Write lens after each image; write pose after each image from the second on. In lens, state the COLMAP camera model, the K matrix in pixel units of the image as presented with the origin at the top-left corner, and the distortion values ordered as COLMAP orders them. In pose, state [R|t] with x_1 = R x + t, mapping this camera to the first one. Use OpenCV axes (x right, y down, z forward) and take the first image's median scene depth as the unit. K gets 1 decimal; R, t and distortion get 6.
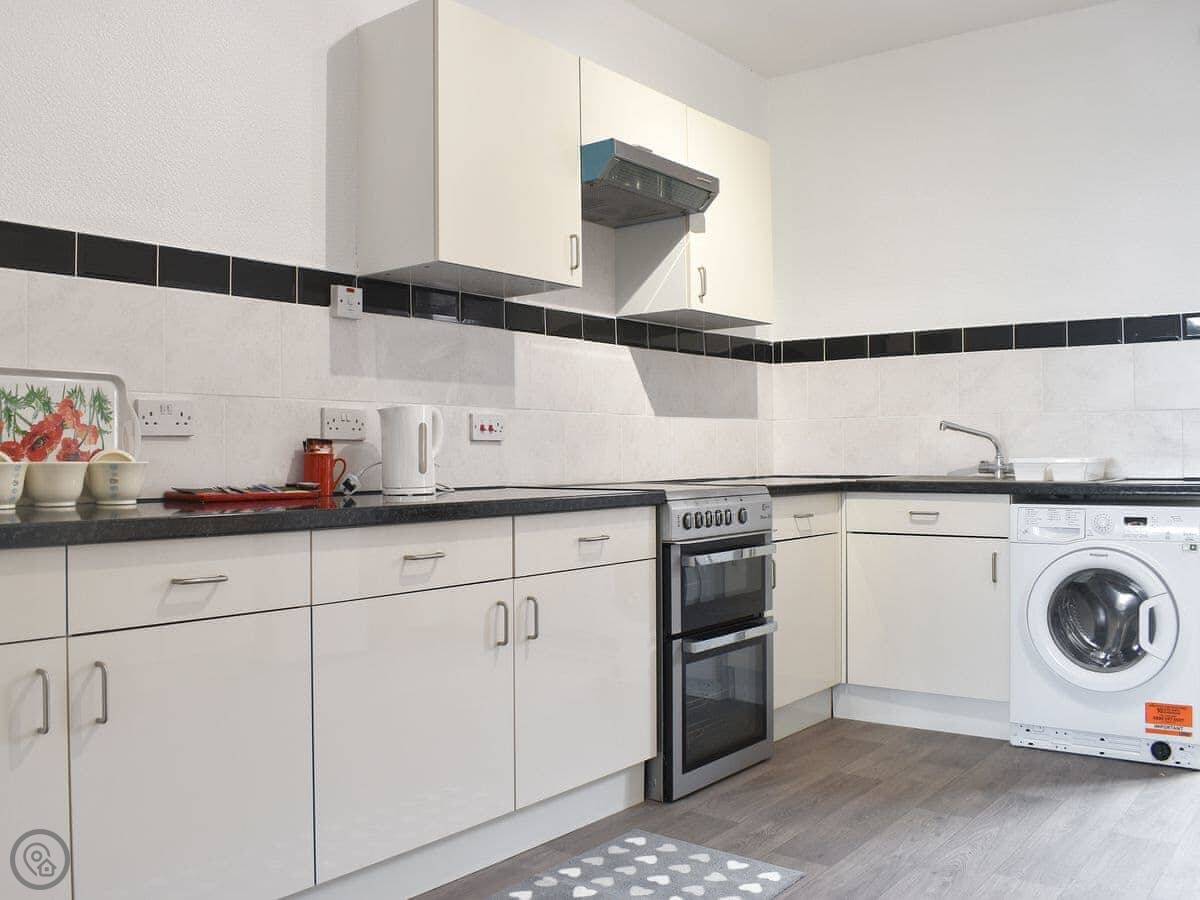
lens RADIAL K [[1044.5, 0, 599.0], [0, 1044.5, 447.8], [0, 0, 1]] dist [-0.097315, -0.025246]
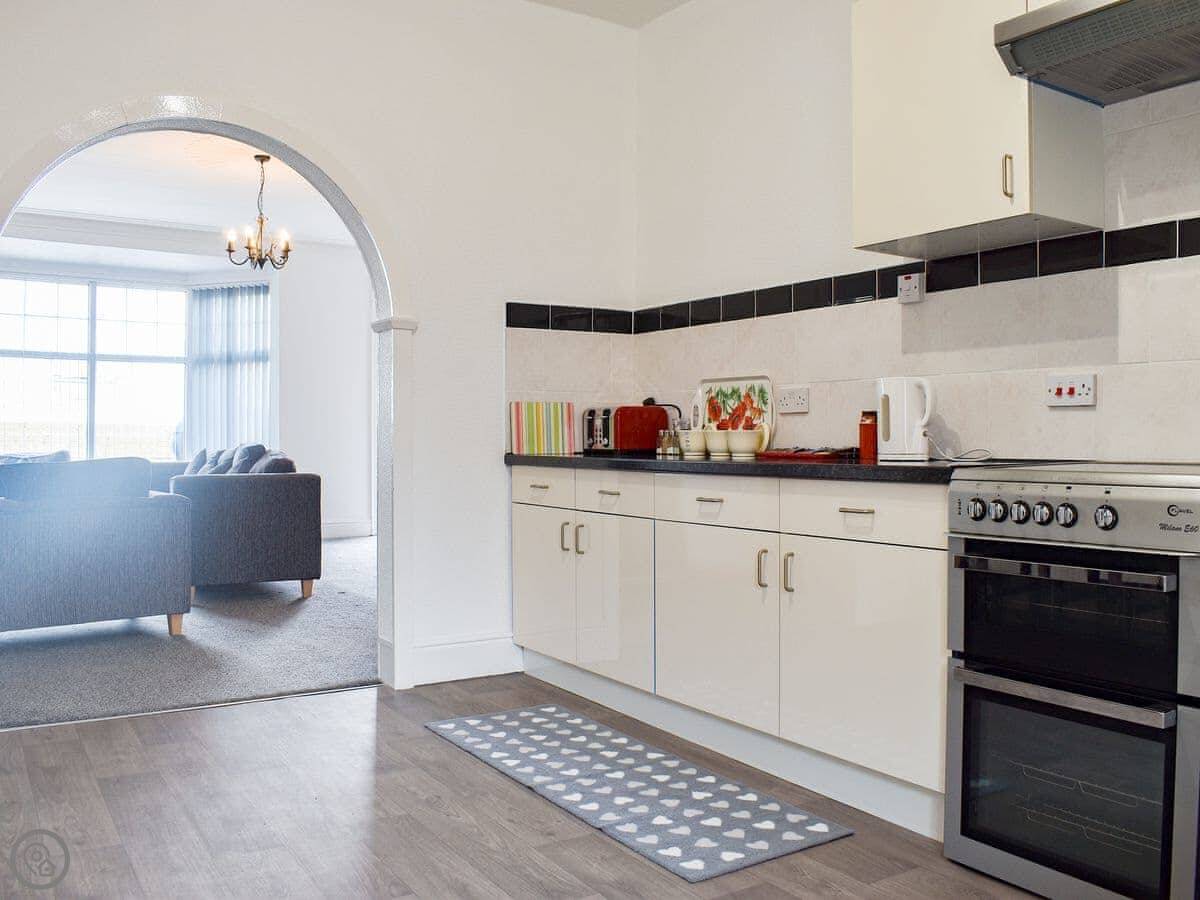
lens RADIAL K [[1044.5, 0, 599.1], [0, 1044.5, 448.9], [0, 0, 1]] dist [-0.097315, -0.025246]
pose [[-0.325234, 0.018364, -0.945455, 1.055796], [0.013915, 0.999796, 0.014633, 0.014192], [0.945531, -0.008397, -0.325423, 1.185727]]
